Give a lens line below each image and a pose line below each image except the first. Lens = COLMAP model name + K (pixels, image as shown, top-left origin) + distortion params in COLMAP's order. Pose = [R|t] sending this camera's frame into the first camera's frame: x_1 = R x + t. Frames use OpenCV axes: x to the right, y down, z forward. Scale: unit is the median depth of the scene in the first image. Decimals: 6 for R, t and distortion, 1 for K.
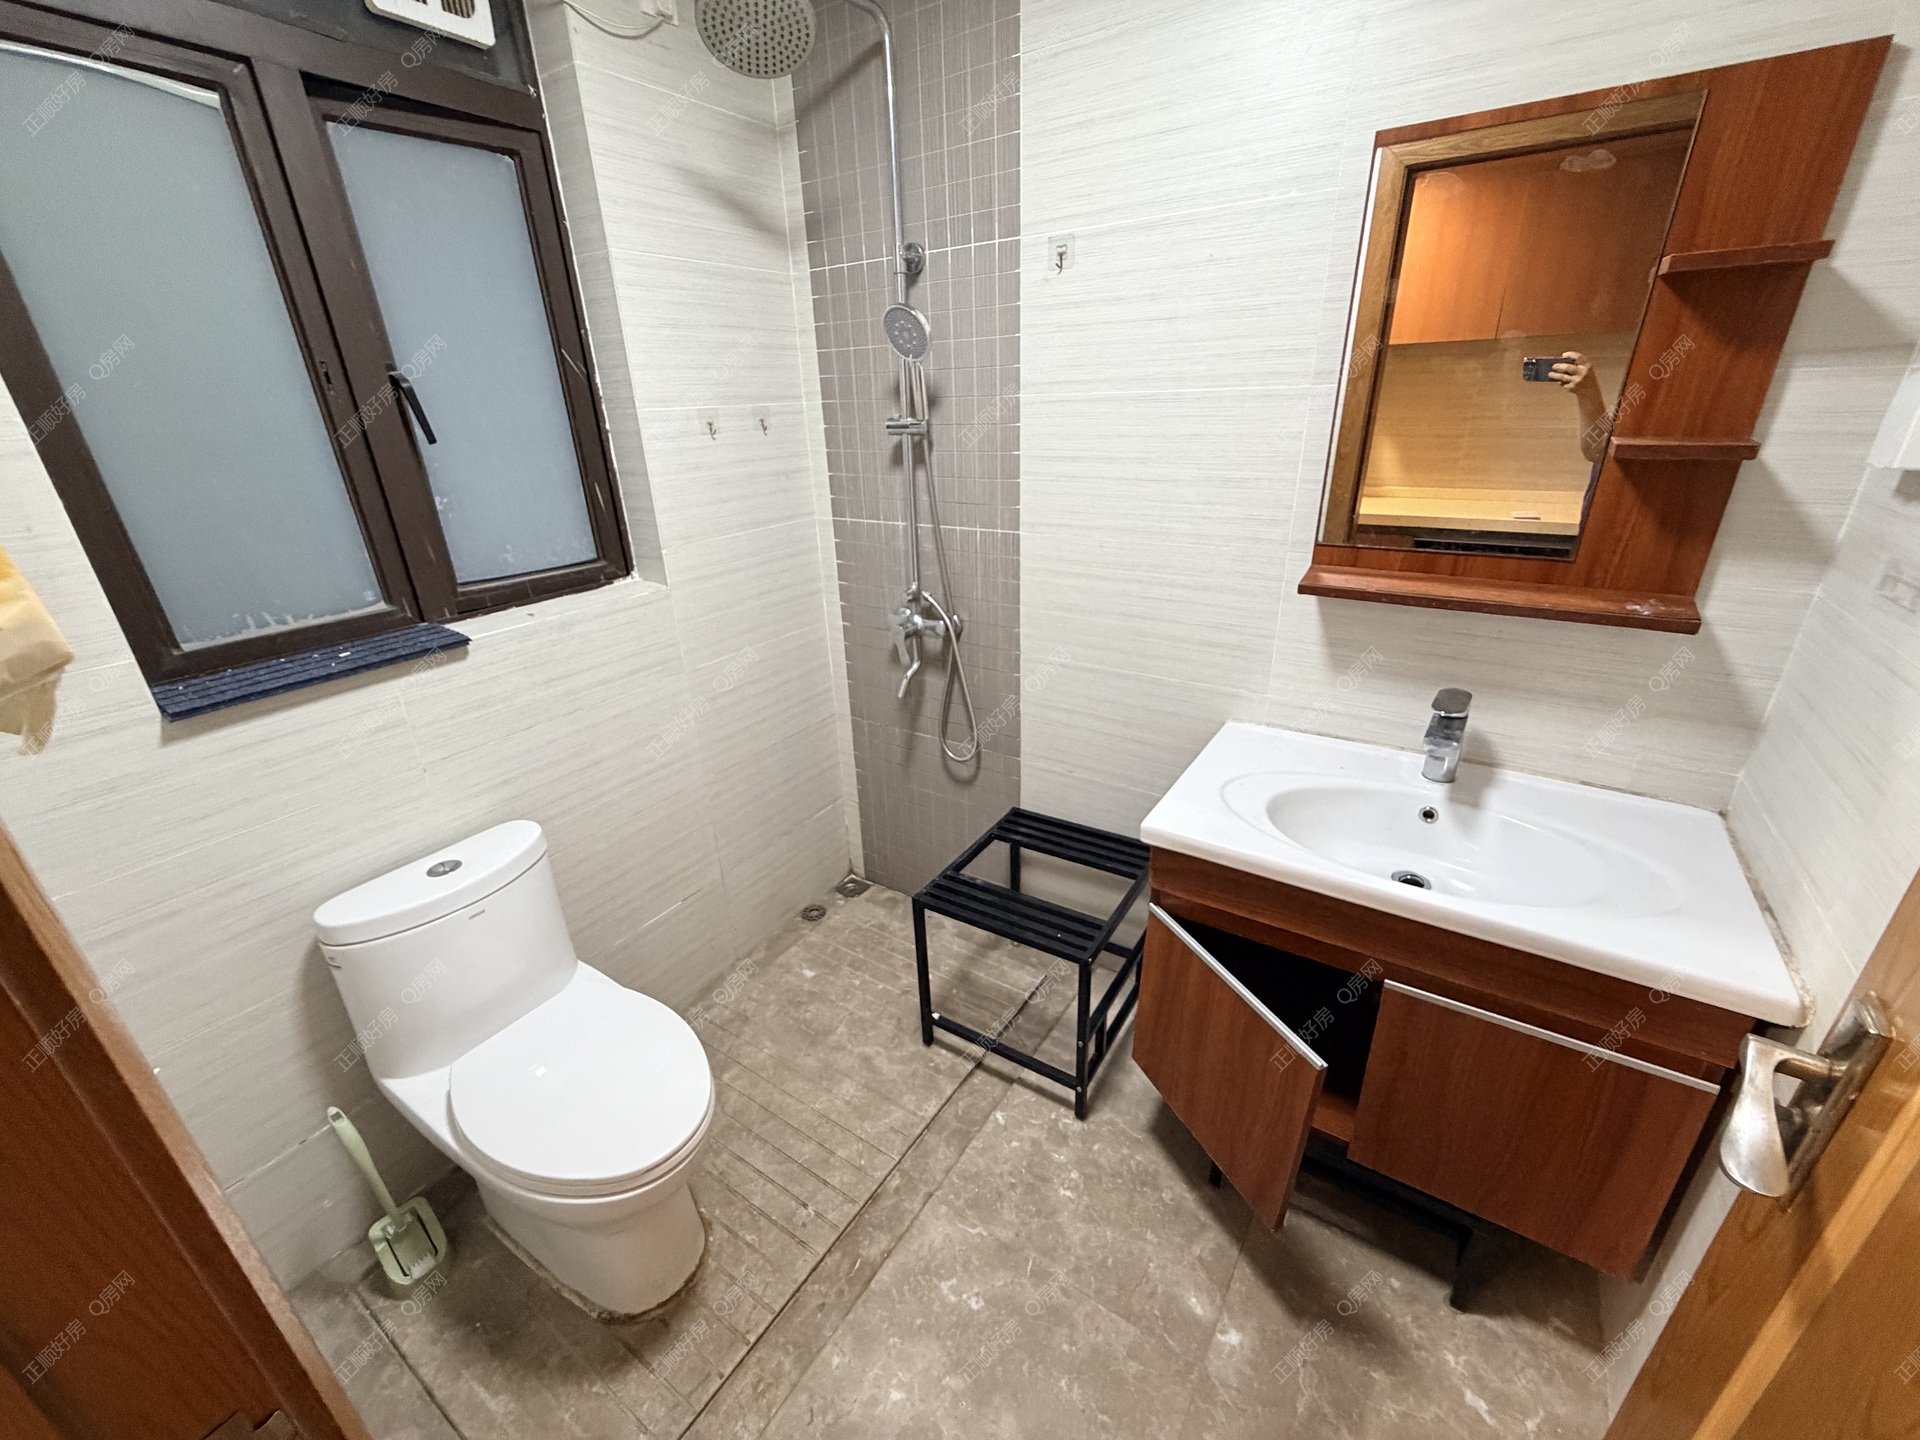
lens RADIAL K [[764.9, 0, 950.3], [0, 764.9, 721.5], [0, 0, 1]] dist [-0.000424, 0.000114]
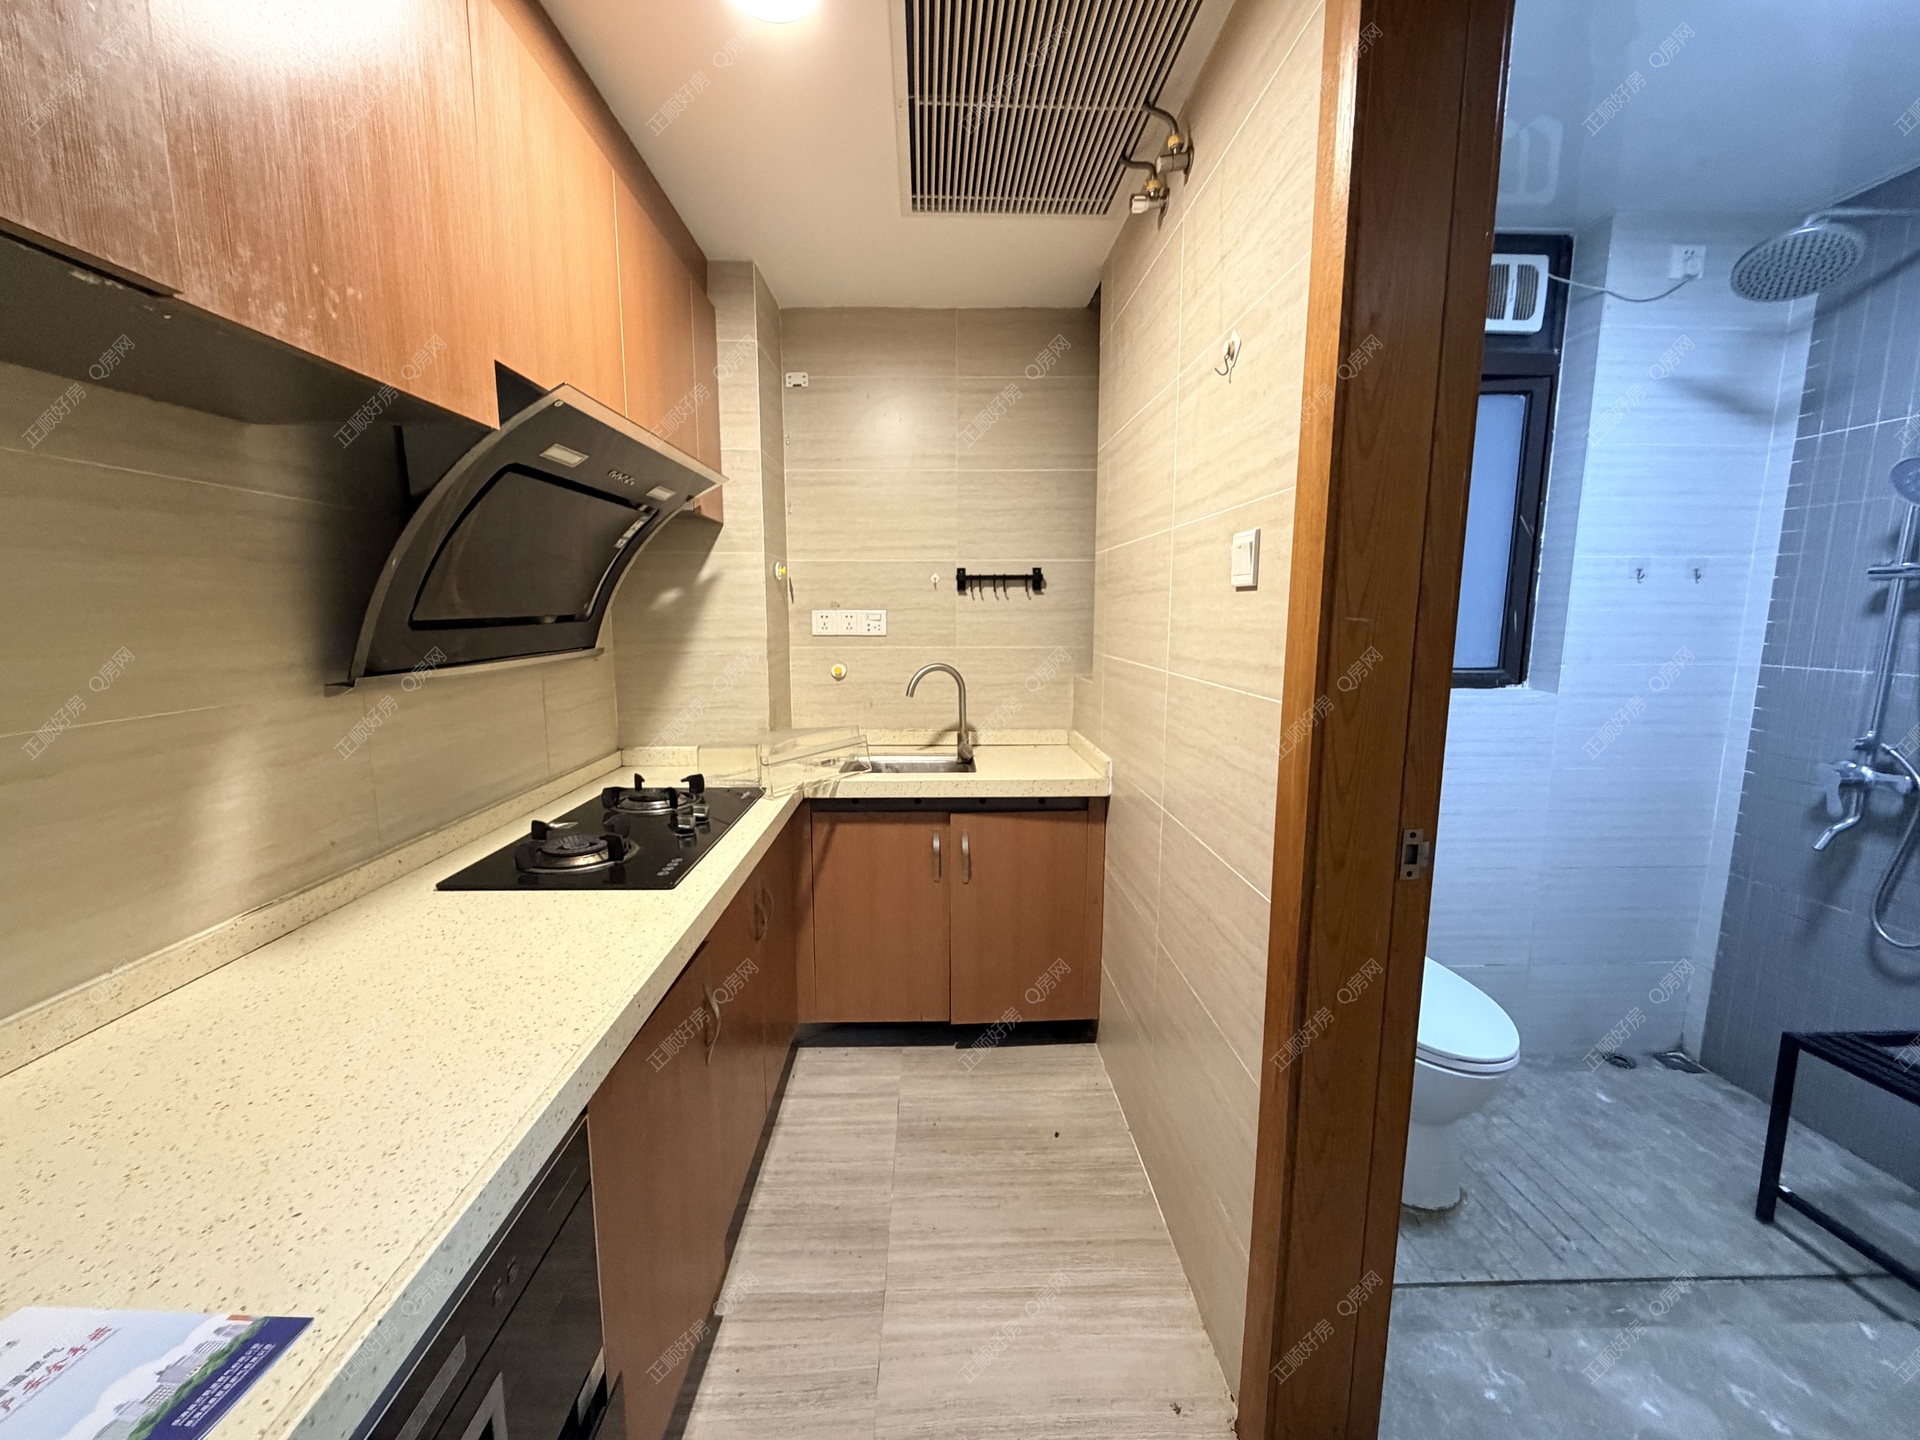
lens RADIAL K [[764.9, 0, 956.4], [0, 764.9, 721.1], [0, 0, 1]] dist [-0.000424, 0.000114]
pose [[0.585125, 0.151234, -0.796717, 0.051044], [-0.338061, 0.938508, -0.070130, 0.311850], [0.737118, 0.310374, 0.600270, -0.478057]]
